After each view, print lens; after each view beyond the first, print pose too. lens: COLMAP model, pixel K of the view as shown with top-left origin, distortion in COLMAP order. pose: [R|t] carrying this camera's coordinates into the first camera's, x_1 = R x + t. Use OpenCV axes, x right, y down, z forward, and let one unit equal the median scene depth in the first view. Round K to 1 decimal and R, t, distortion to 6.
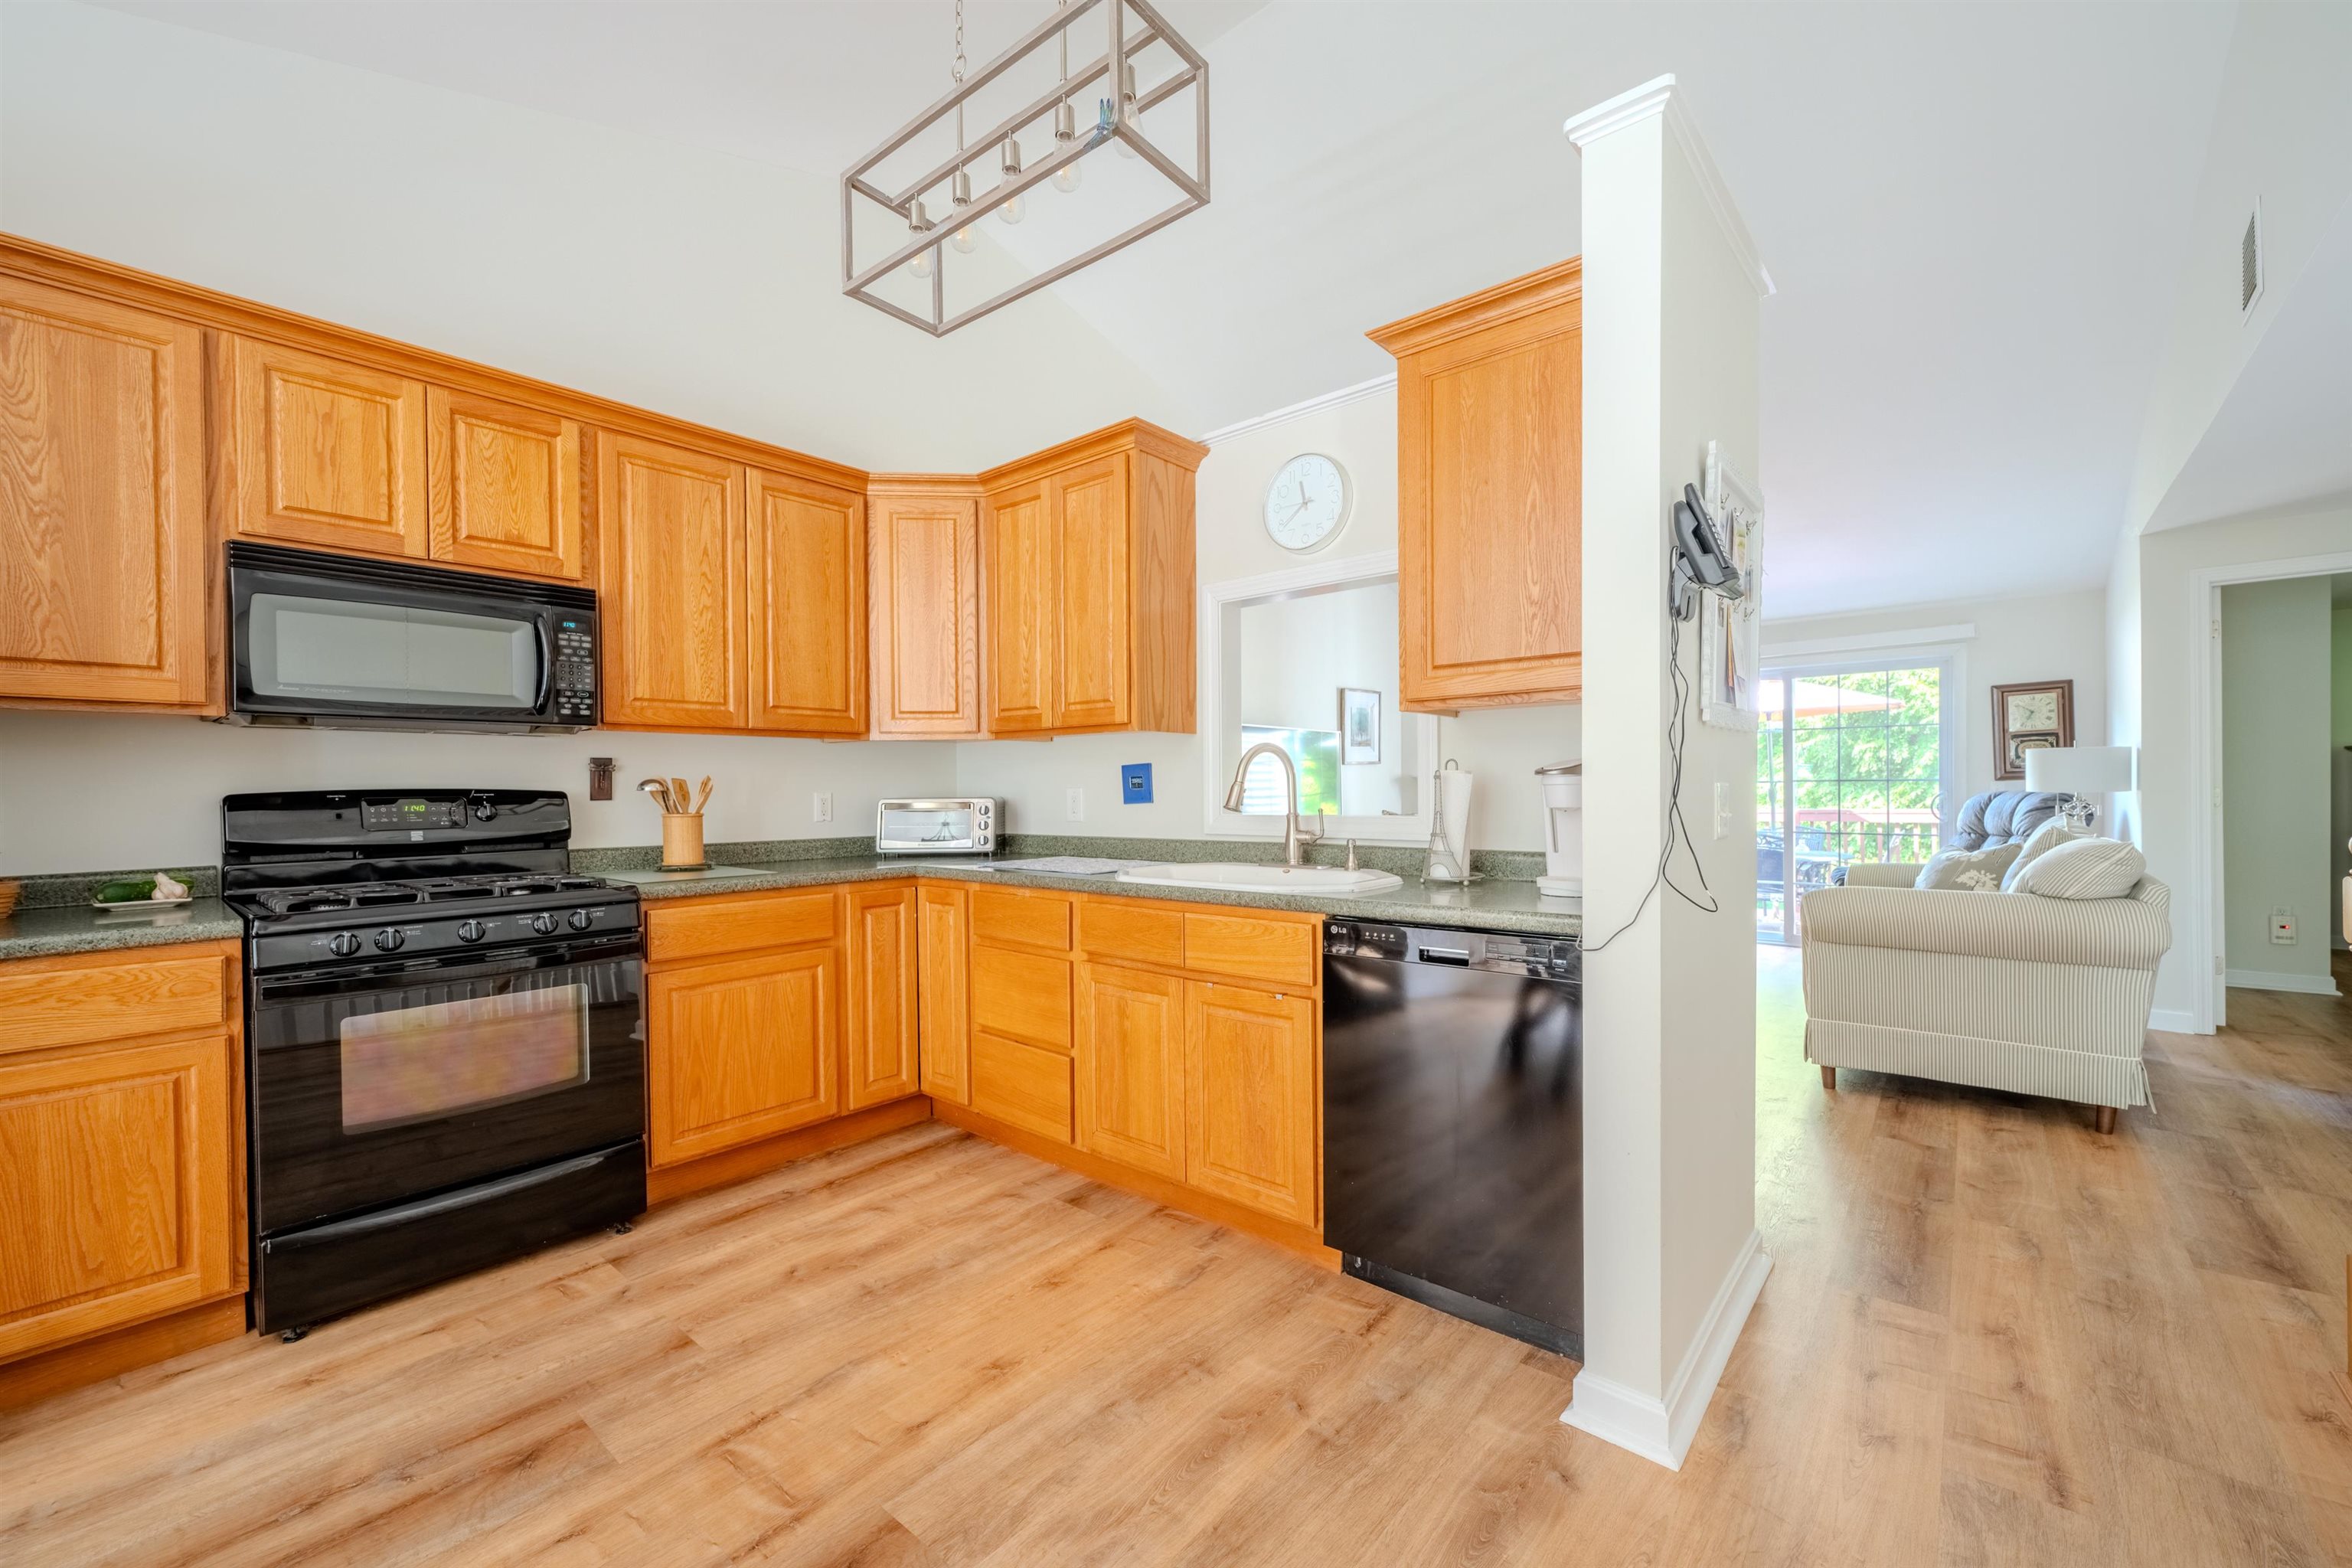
lens RADIAL K [[933.3, 0, 1226.1], [0, 933.3, 791.8], [0, 0, 1]] dist [-0.001086, -0.000128]
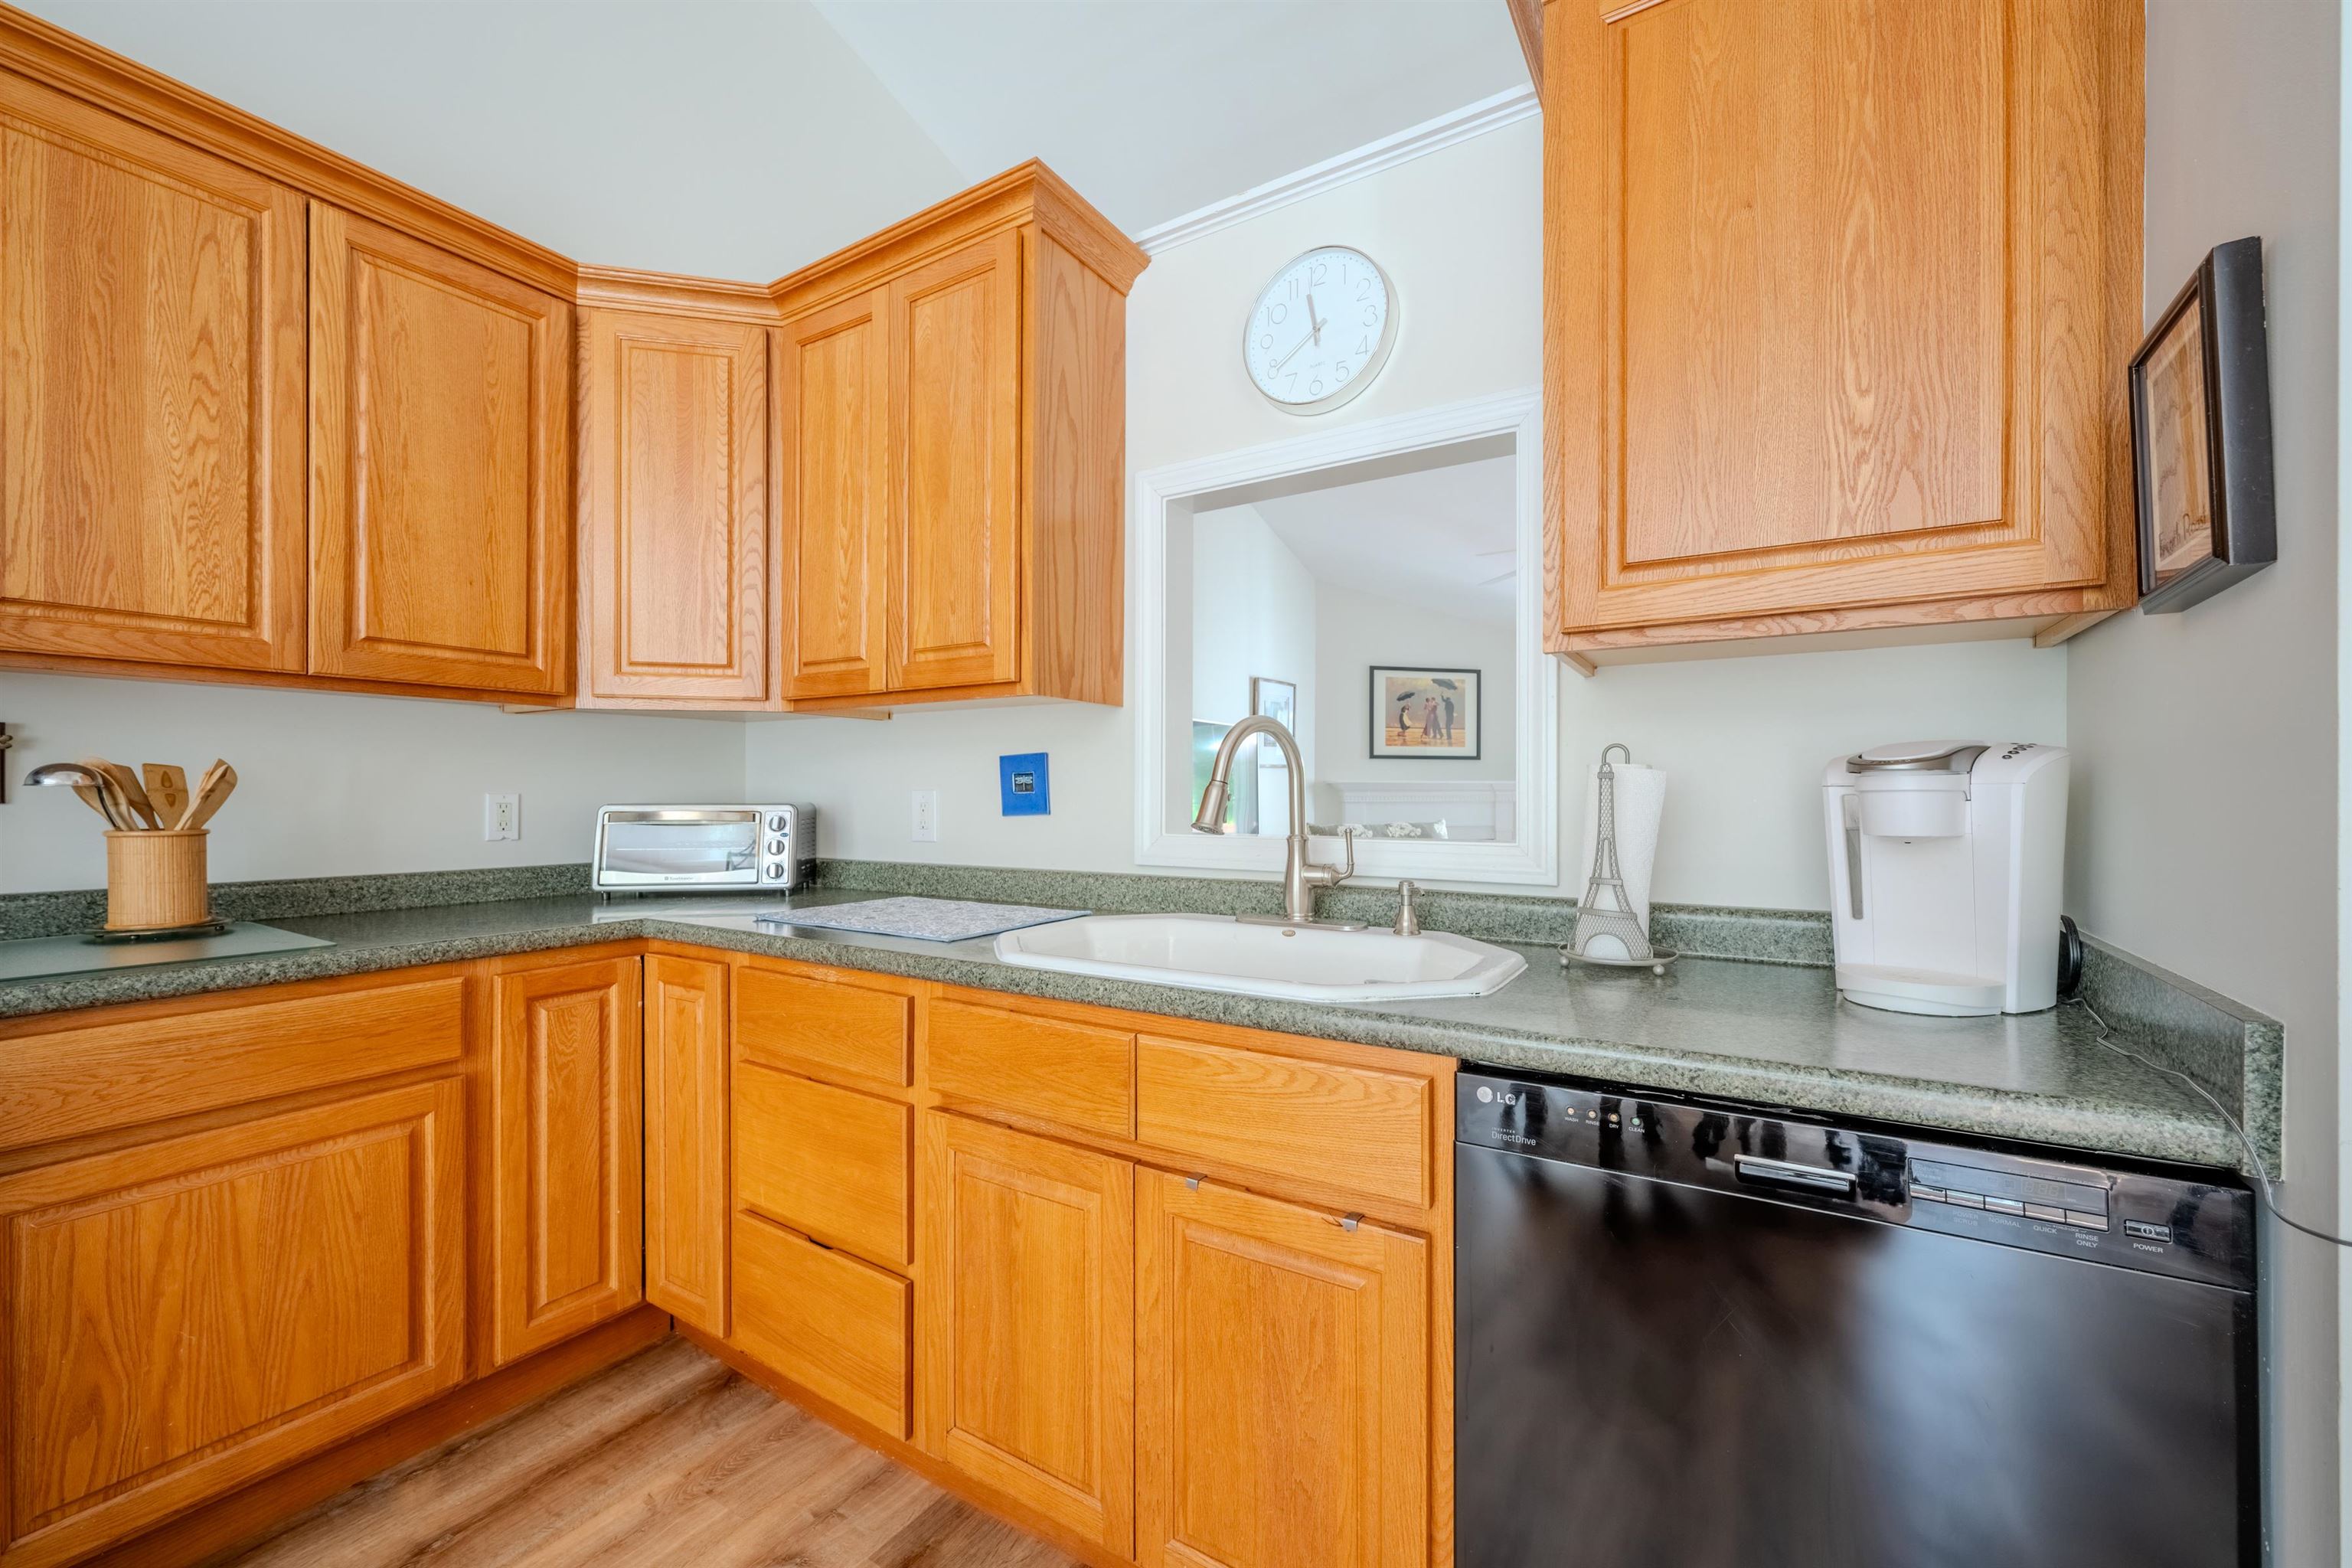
lens RADIAL K [[933.3, 0, 1226.1], [0, 933.3, 791.8], [0, 0, 1]] dist [-0.001086, -0.000128]
pose [[0.989445, 0.010531, 0.144527, -0.056576], [-0.009409, 0.999920, -0.008445, 0.000423], [-0.144604, 0.006996, 0.989465, 0.382115]]
